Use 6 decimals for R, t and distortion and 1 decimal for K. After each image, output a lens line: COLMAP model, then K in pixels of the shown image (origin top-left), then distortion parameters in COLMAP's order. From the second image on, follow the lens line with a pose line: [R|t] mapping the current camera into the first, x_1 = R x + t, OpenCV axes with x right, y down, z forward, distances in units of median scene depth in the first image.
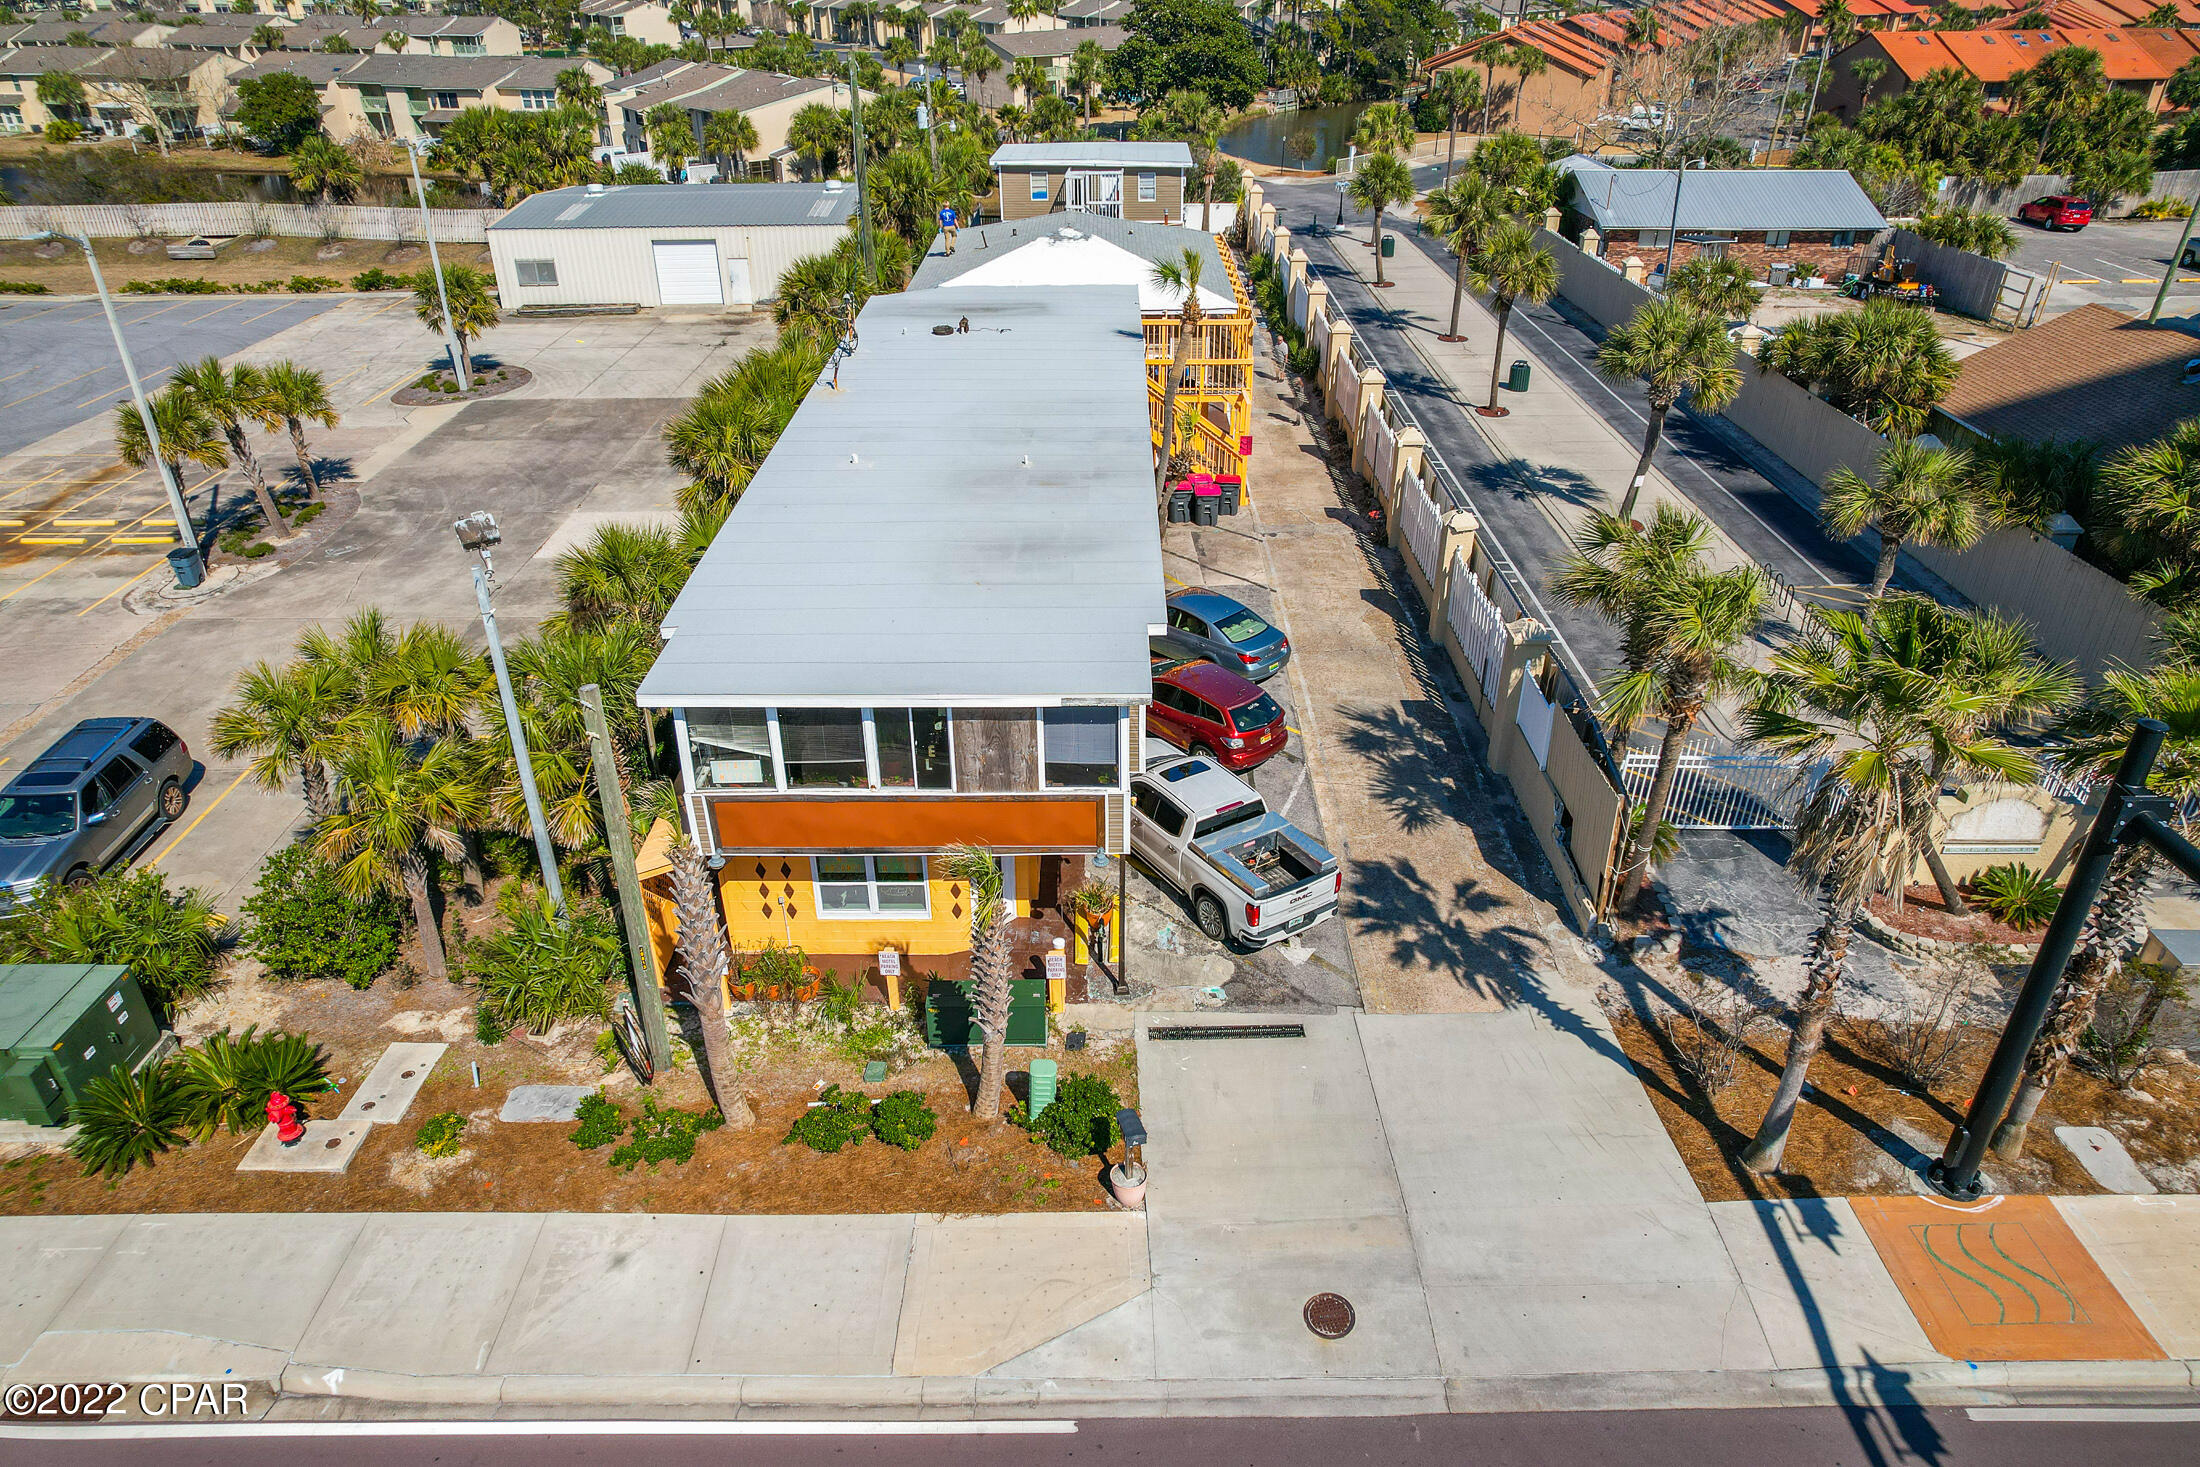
lens RADIAL K [[1408.5, 0, 1109.9], [0, 1408.5, 749.1], [0, 0, 1]] dist [-0.086454, 0.082110]
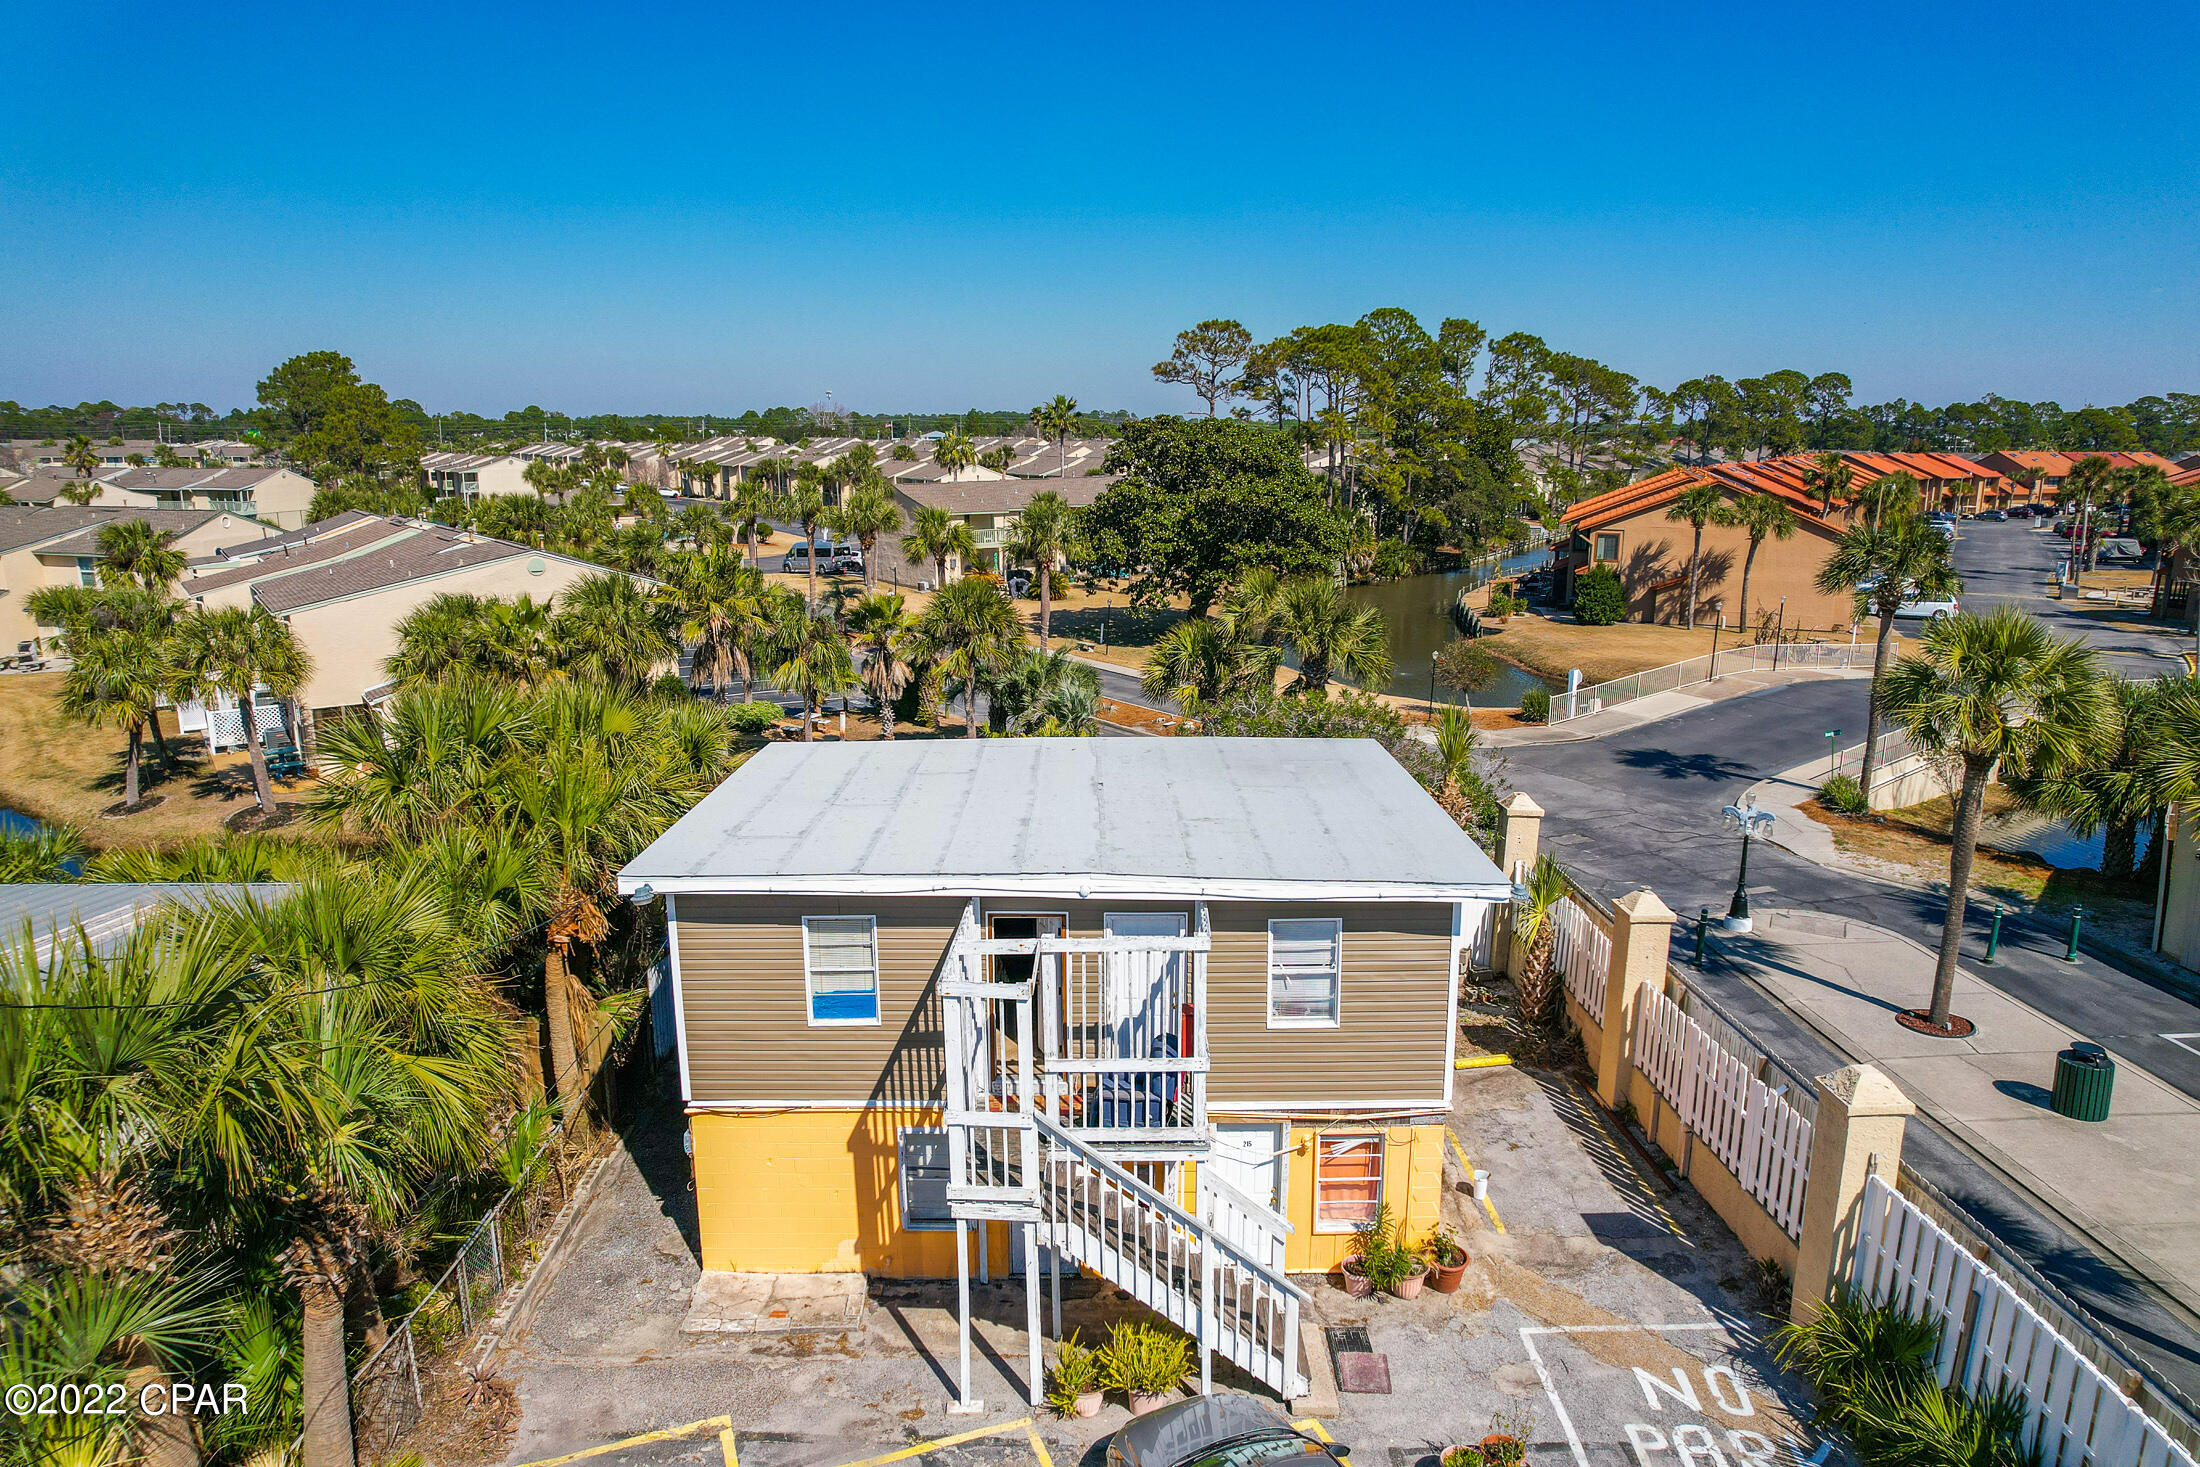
lens RADIAL K [[1408.5, 0, 1109.9], [0, 1408.5, 749.1], [0, 0, 1]] dist [-0.086454, 0.082110]
pose [[0.999523, -0.001574, 0.030856, -0.018636], [0.010814, 0.953351, -0.301672, -0.565465], [-0.028941, 0.301861, 0.952912, 1.171533]]
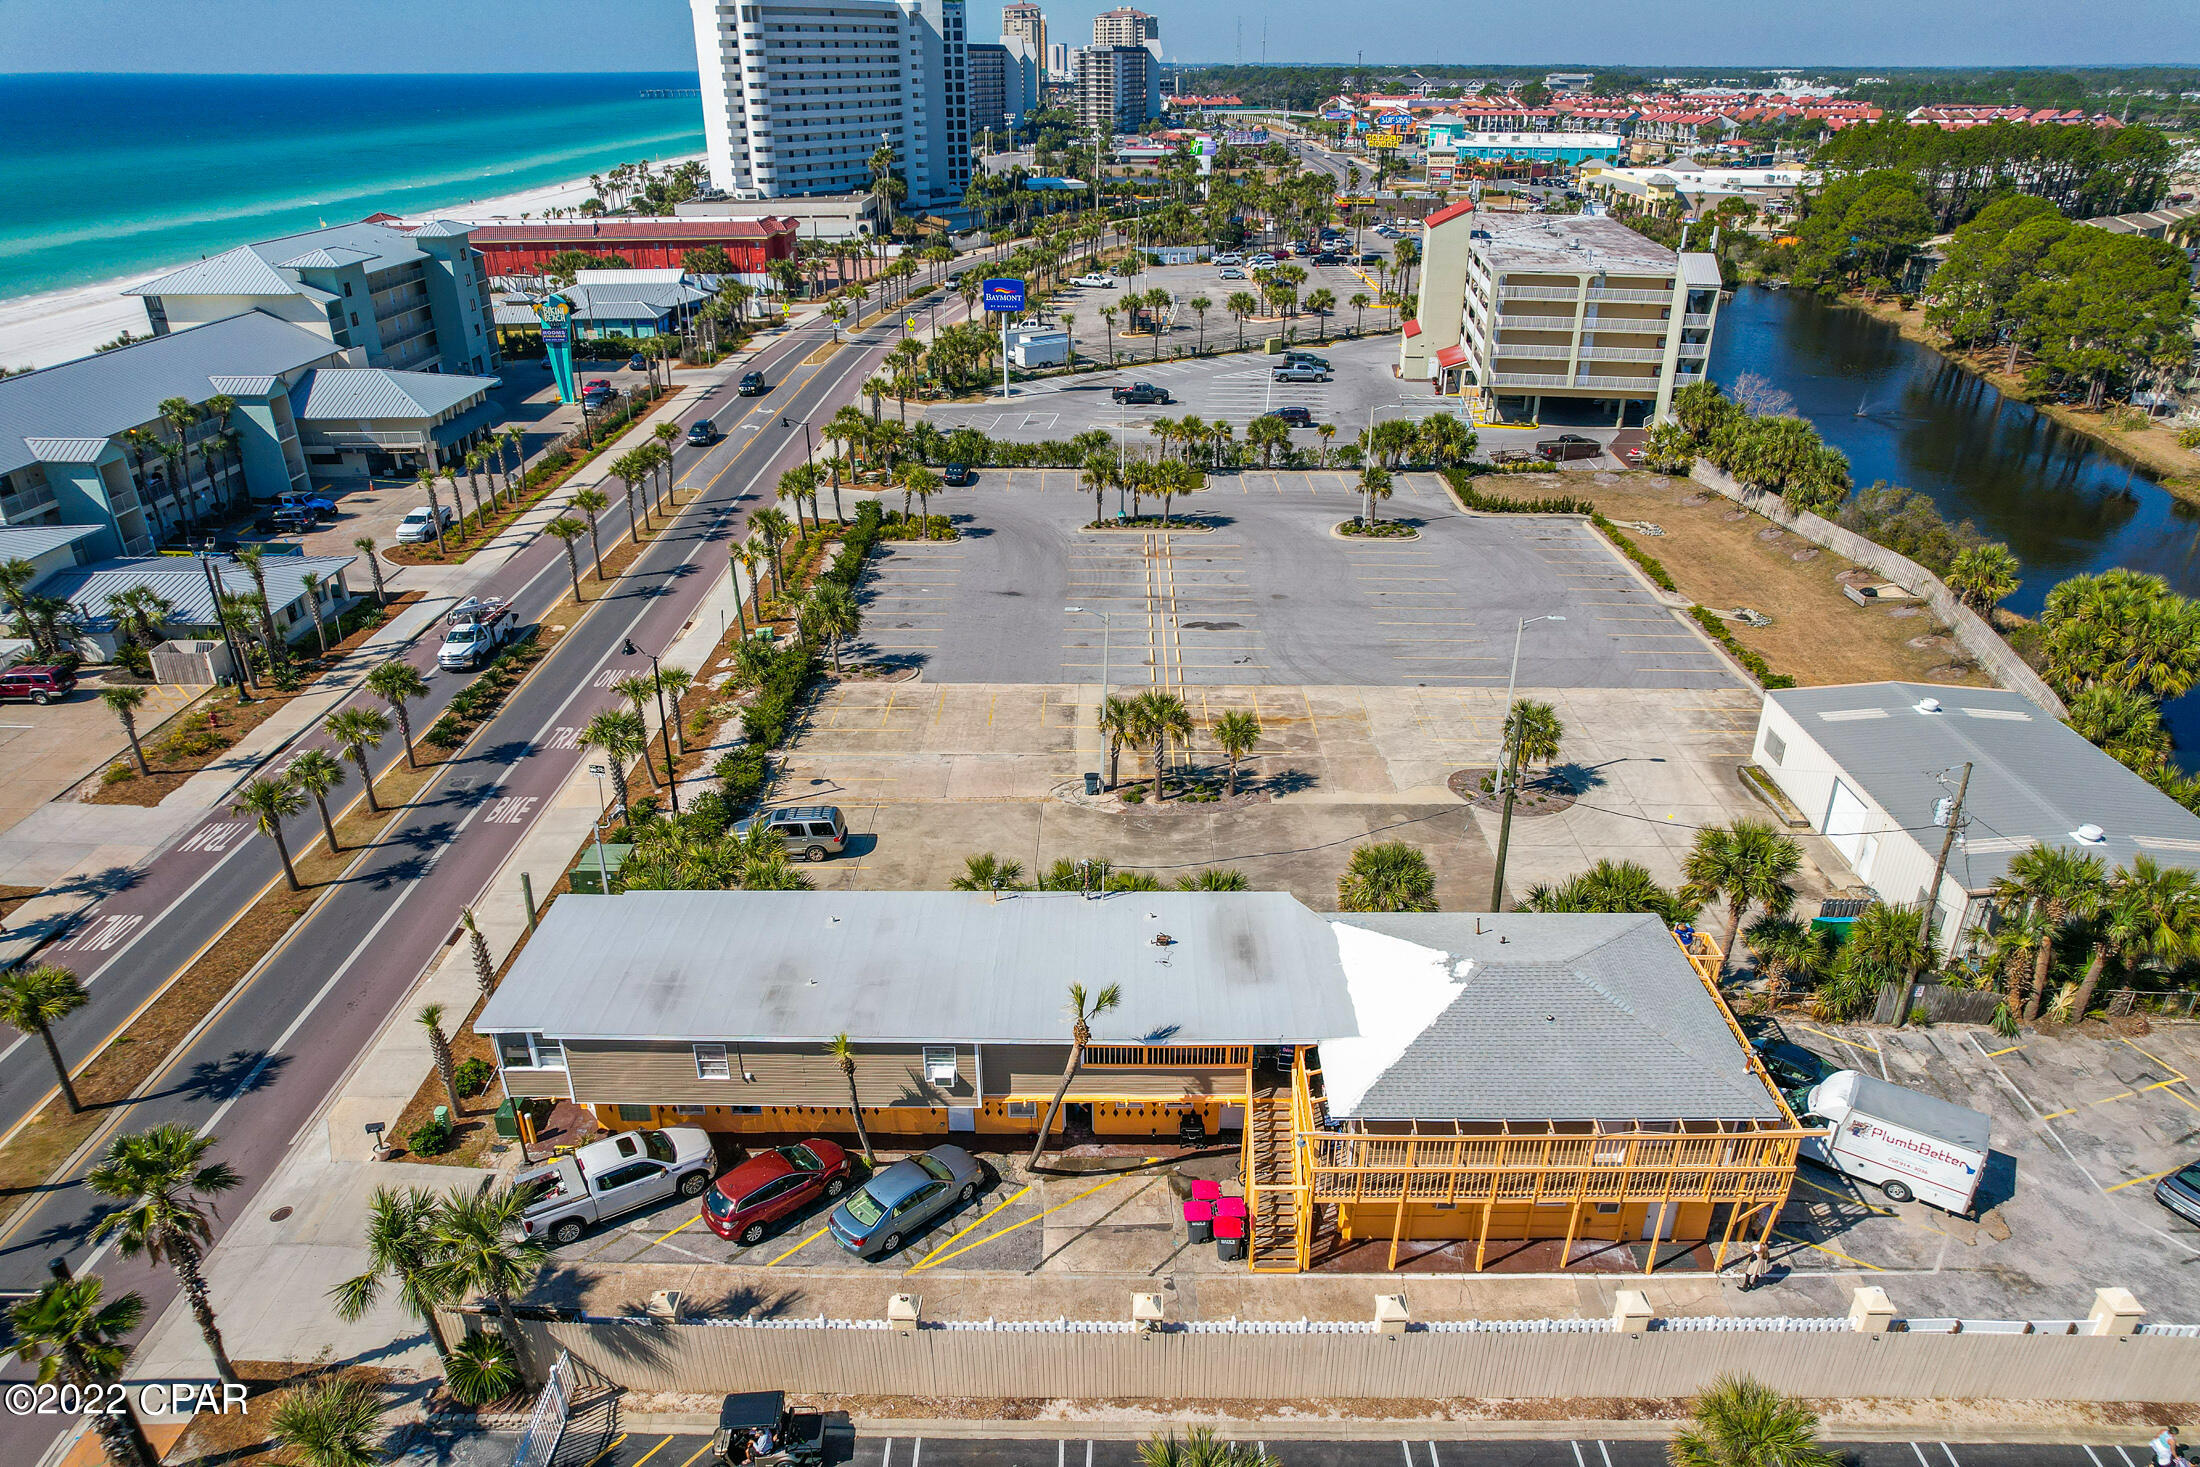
lens RADIAL K [[1408.5, 0, 1109.9], [0, 1408.5, 749.1], [0, 0, 1]] dist [-0.086454, 0.082110]
pose [[-0.009676, 0.443189, -0.896376, 0.720953], [-0.501690, 0.773280, 0.387743, -0.698946], [0.864993, 0.453455, 0.214861, 0.507042]]
